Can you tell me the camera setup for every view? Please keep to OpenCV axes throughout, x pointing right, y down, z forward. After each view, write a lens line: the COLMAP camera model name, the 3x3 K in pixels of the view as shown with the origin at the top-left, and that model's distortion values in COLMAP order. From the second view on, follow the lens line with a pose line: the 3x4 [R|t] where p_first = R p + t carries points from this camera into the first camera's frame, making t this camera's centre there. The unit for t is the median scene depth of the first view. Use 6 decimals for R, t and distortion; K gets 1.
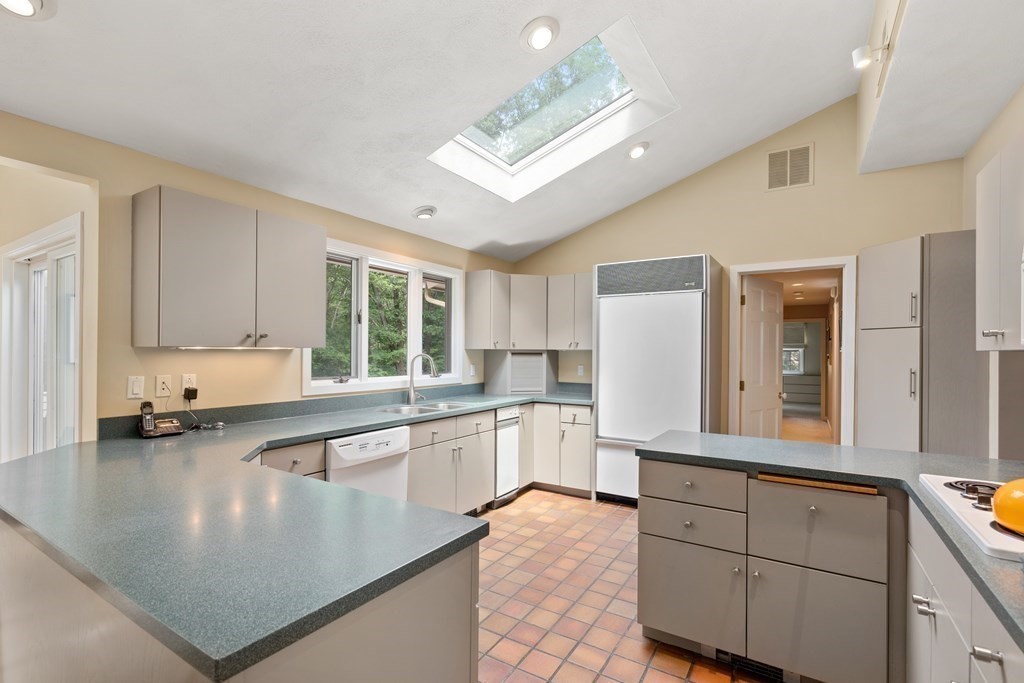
lens RADIAL K [[466.6, 0, 511.8], [0, 466.6, 352.4], [0, 0, 1]] dist [-0.019107, 0.000121]
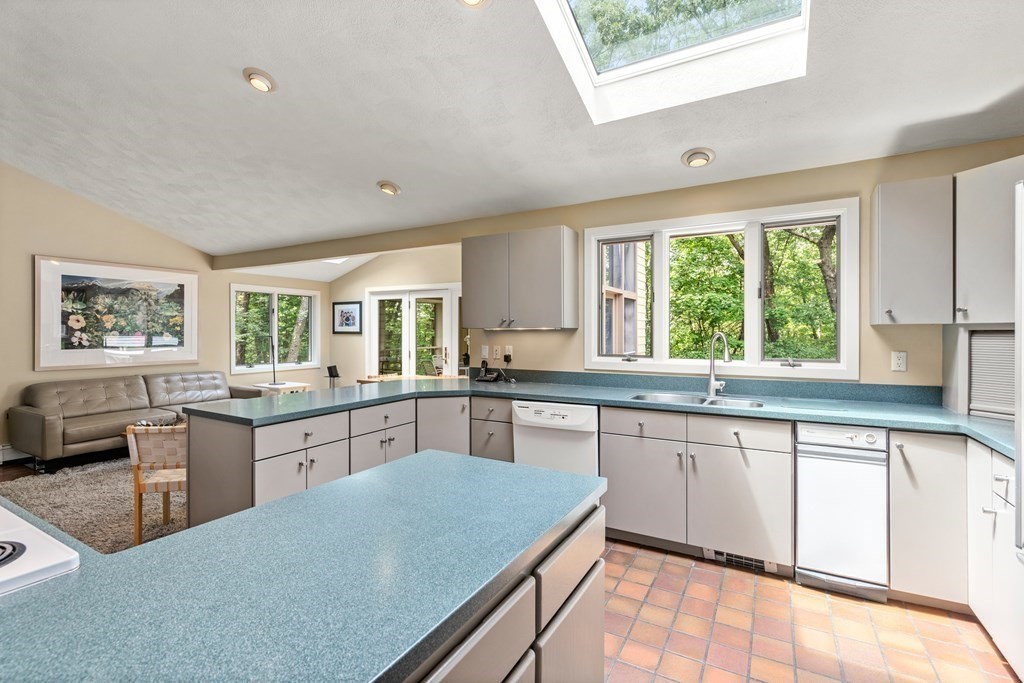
lens RADIAL K [[476.1, 0, 505.2], [0, 476.1, 331.6], [0, 0, 1]] dist [-0.003966, 0.000310]
pose [[0.027431, -0.005689, -0.999608, 0.593724], [0.001998, 0.999982, -0.005636, 0.004423], [0.999622, -0.001842, 0.027442, 0.603986]]
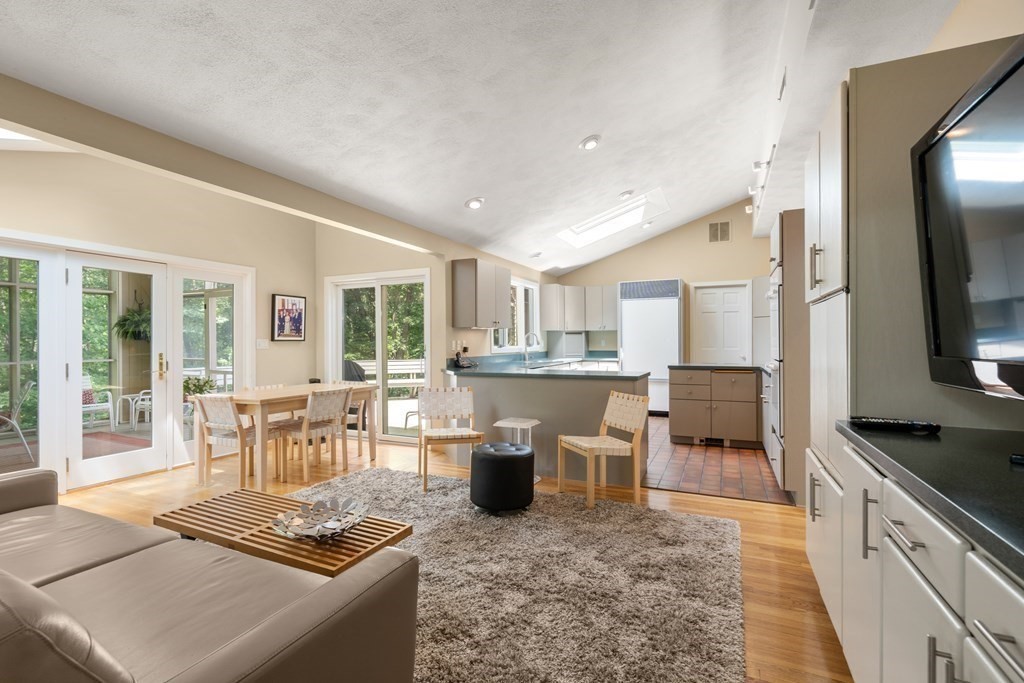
lens RADIAL K [[455.6, 0, 512.0], [0, 455.6, 341.5], [0, 0, 1]] dist [-0.042826, 0.000049]
pose [[0.992846, -0.015398, 0.118409, -0.468235], [0.015430, 0.999881, 0.000646, 0.034290], [-0.118405, 0.001185, 0.992965, -0.728934]]
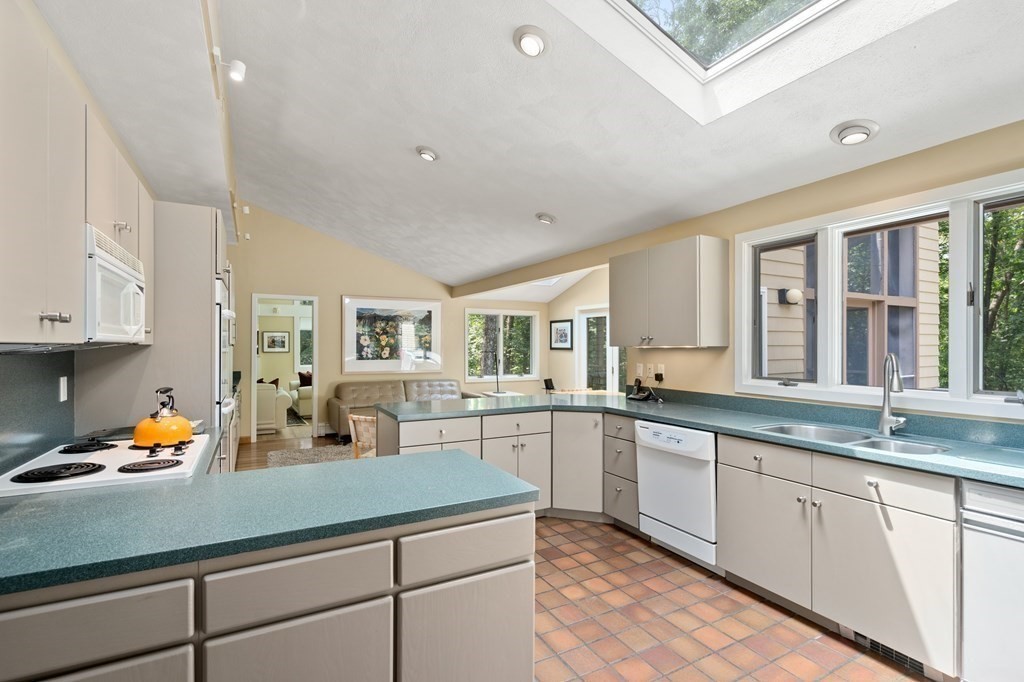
lens RADIAL K [[480.4, 0, 502.0], [0, 480.4, 345.3], [0, 0, 1]] dist [-0.002745, 0.005149]
pose [[-0.506713, -0.008219, -0.862076, 0.593314], [-0.003331, 0.999966, -0.007576, -0.001612], [0.862108, -0.000968, -0.506723, 0.864152]]
